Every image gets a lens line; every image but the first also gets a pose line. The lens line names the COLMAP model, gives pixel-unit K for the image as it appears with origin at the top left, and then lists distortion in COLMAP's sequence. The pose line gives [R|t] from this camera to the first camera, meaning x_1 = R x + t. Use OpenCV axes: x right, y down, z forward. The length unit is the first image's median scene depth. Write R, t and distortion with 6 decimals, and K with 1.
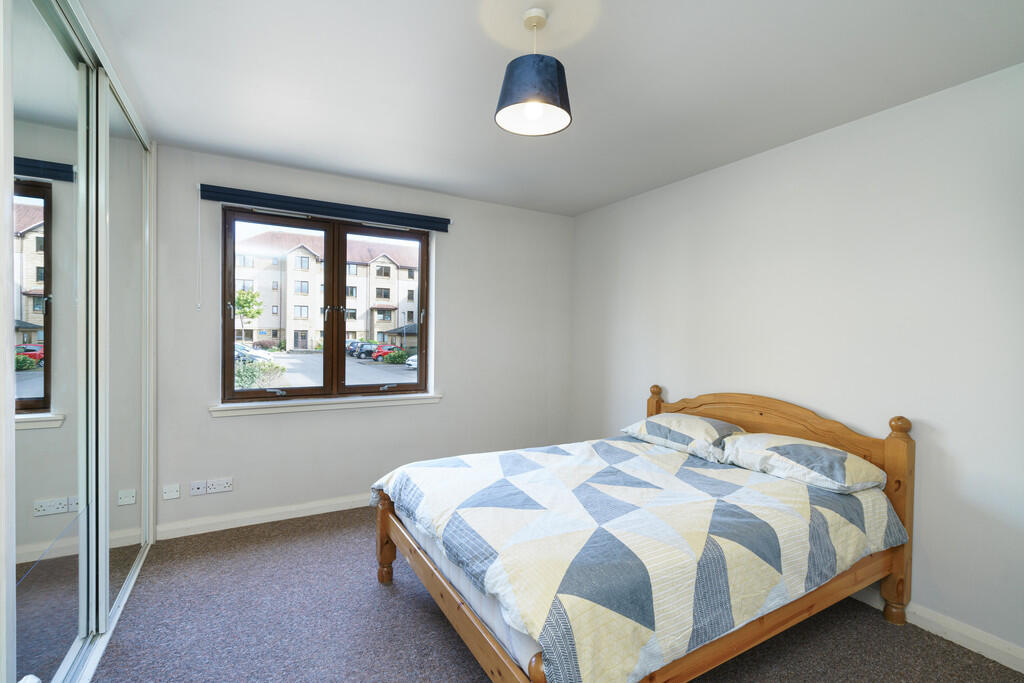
lens RADIAL K [[462.4, 0, 505.9], [0, 462.4, 342.3], [0, 0, 1]] dist [0.000263, 0.000045]
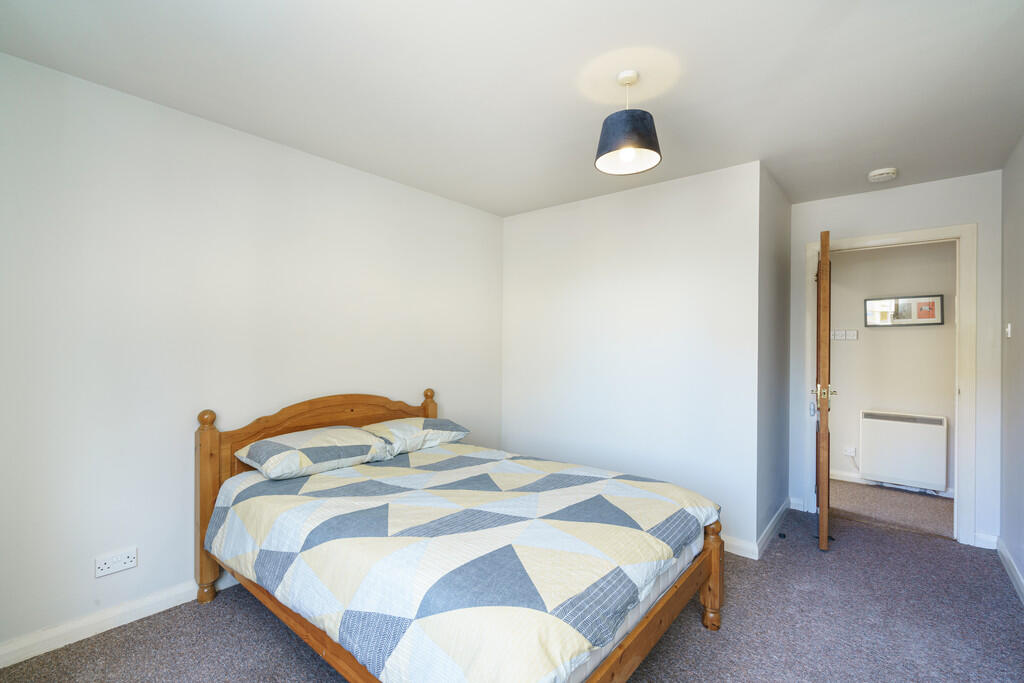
lens RADIAL K [[462.4, 0, 505.9], [0, 462.4, 342.3], [0, 0, 1]] dist [0.000263, 0.000045]
pose [[-0.339425, -0.014637, 0.940519, -0.790815], [0.009014, 0.999782, 0.018813, -0.026910], [-0.940590, 0.014863, -0.339219, 1.422372]]
